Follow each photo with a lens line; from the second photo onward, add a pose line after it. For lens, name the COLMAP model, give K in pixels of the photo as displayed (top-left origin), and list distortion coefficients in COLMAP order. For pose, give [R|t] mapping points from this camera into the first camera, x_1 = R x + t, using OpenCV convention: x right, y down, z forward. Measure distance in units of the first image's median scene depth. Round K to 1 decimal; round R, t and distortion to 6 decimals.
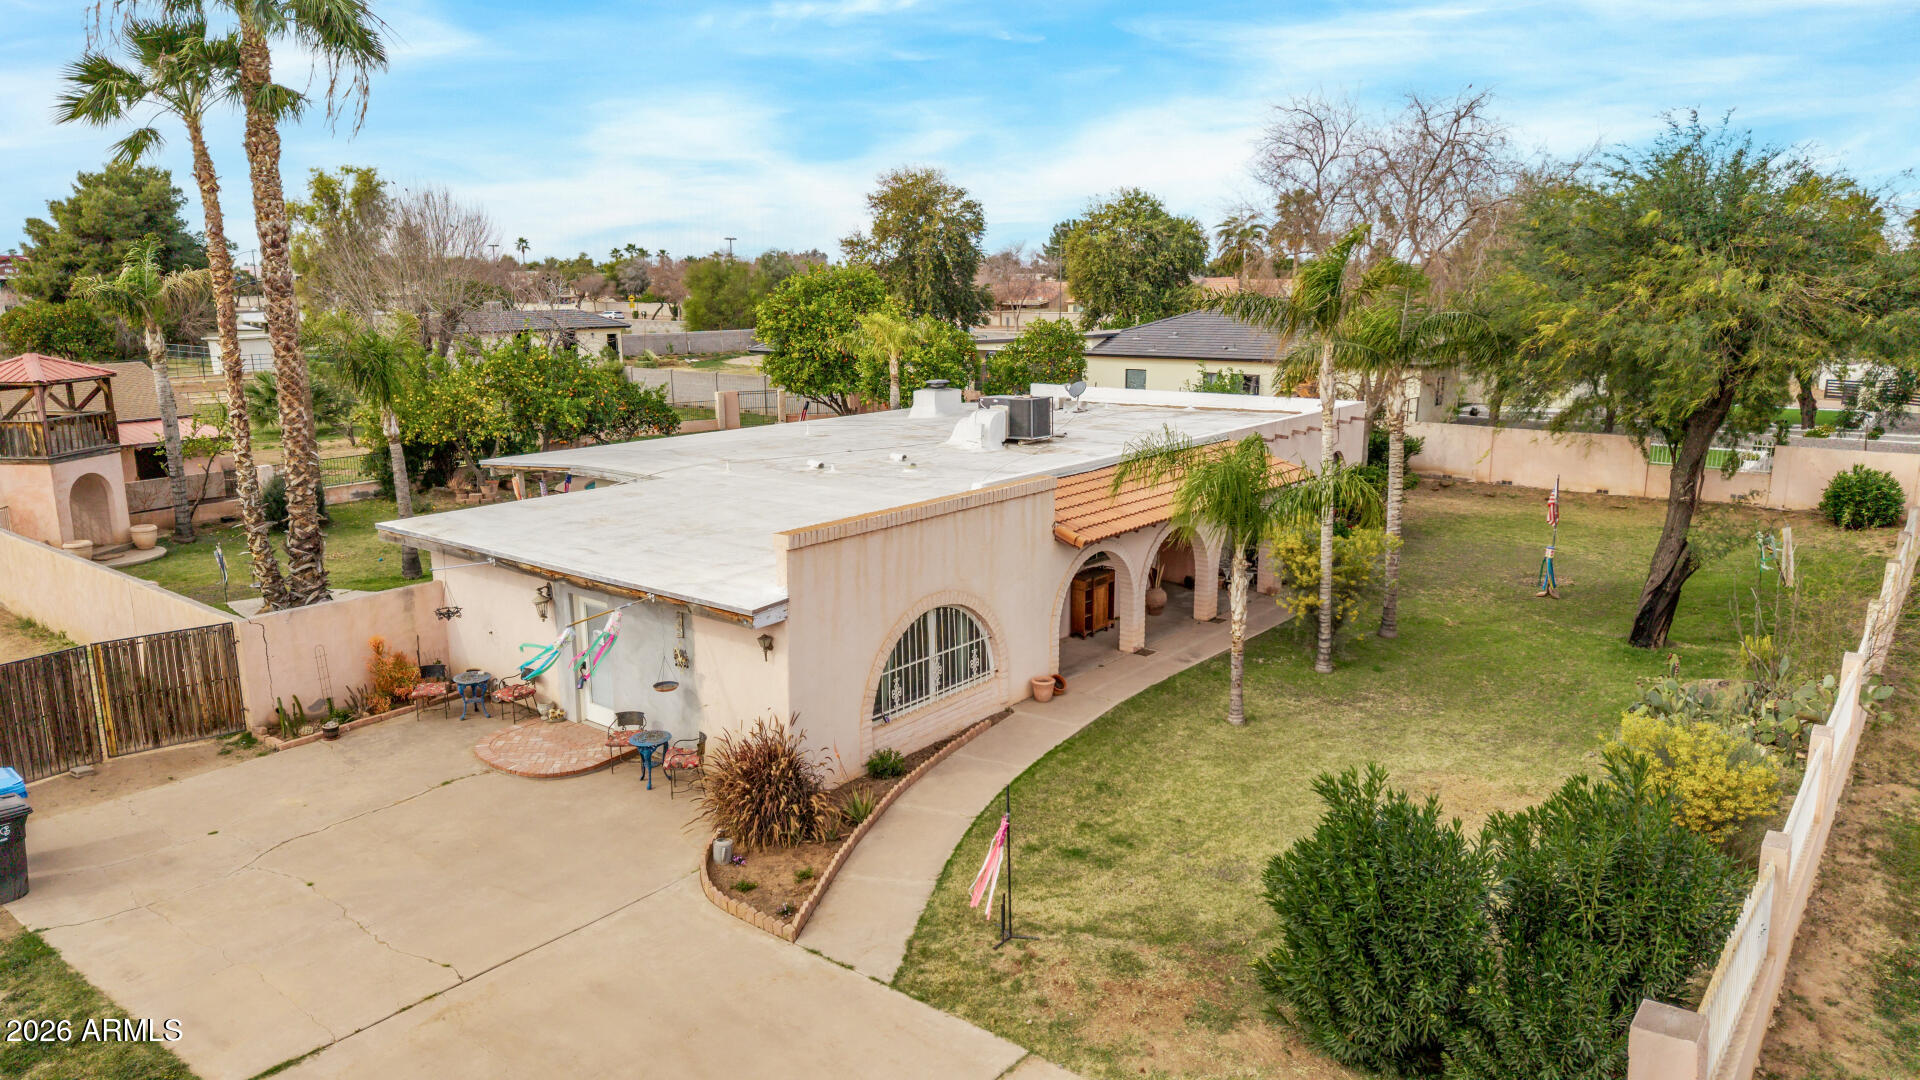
lens RADIAL K [[1286.7, 0, 935.0], [0, 1286.7, 541.7], [0, 0, 1]] dist [0.021802, 0.003594]
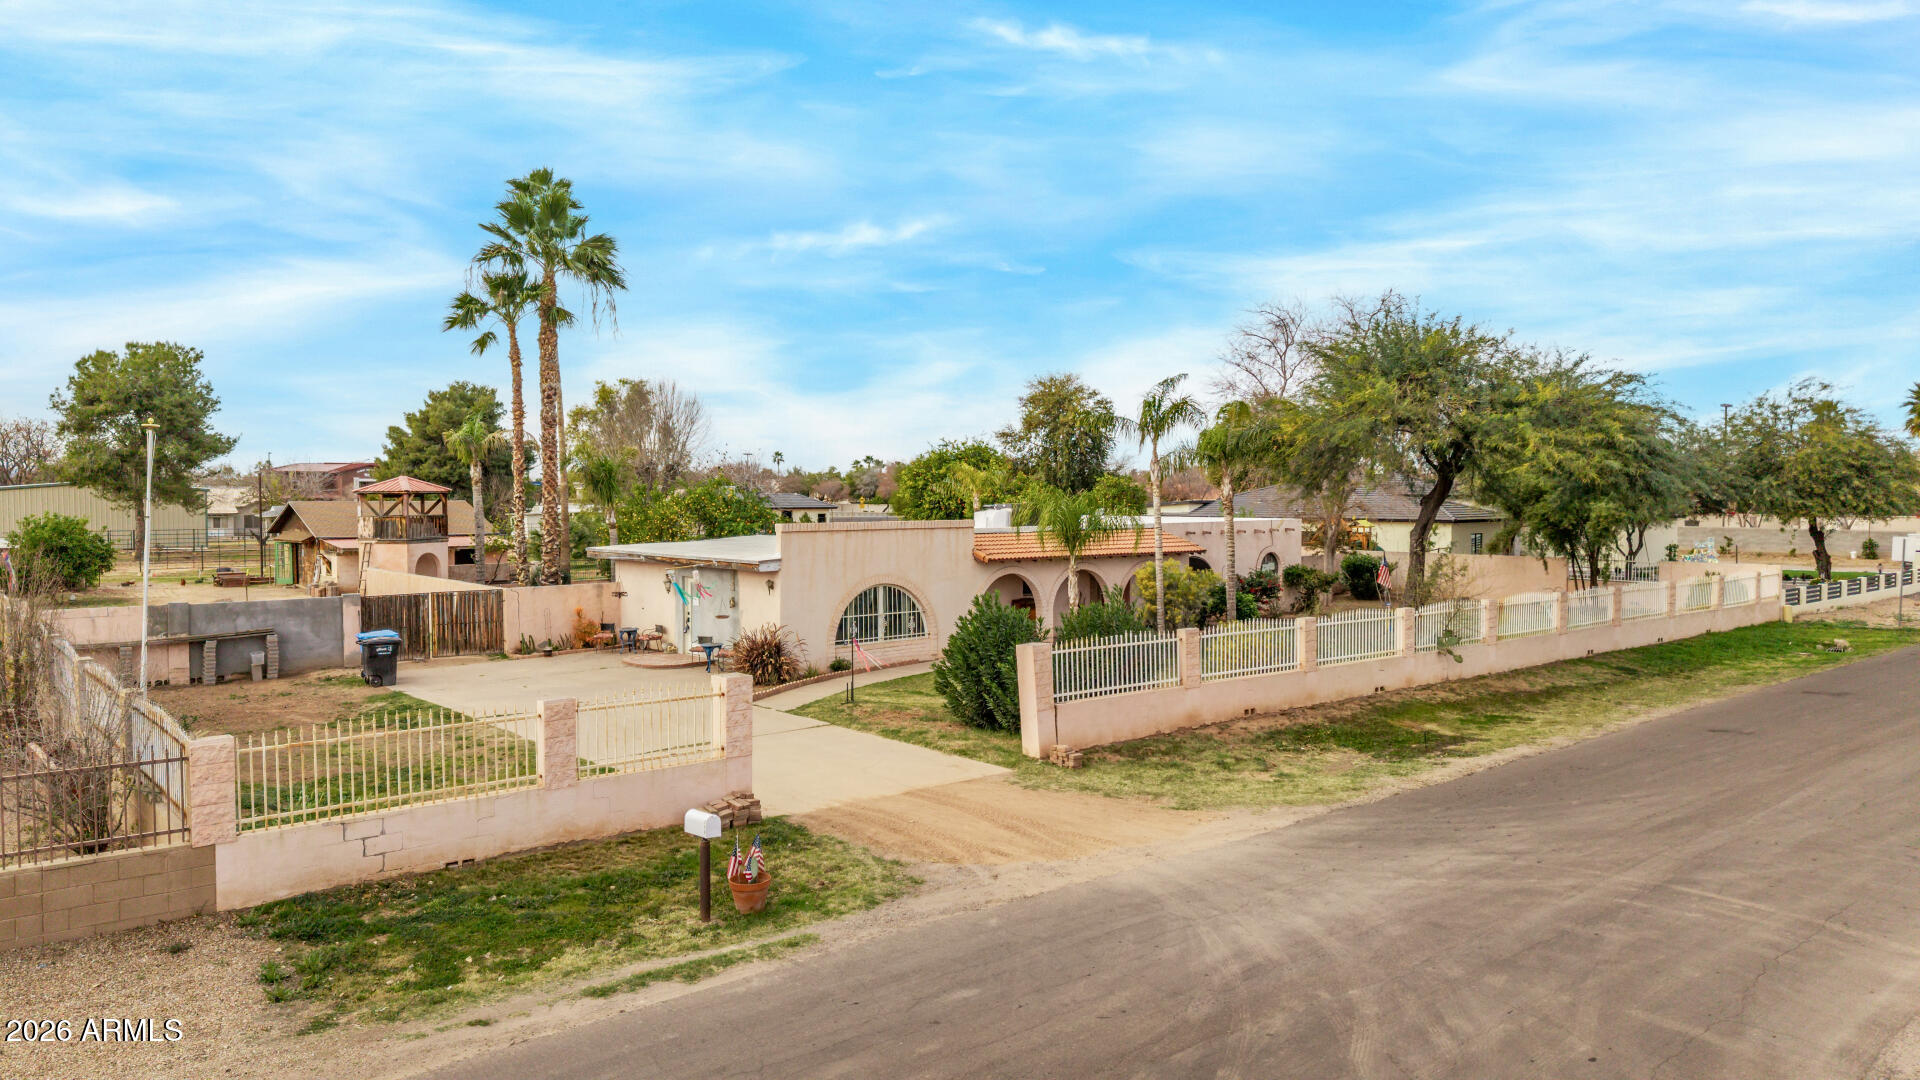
lens RADIAL K [[1277.1, 0, 950.1], [0, 1277.1, 535.7], [0, 0, 1]] dist [0.065570, -0.089171]
pose [[0.984302, 0.011337, -0.176130, 0.322063], [-0.041347, 0.984976, -0.167668, 0.222670], [0.171583, 0.172318, 0.969982, -0.536879]]
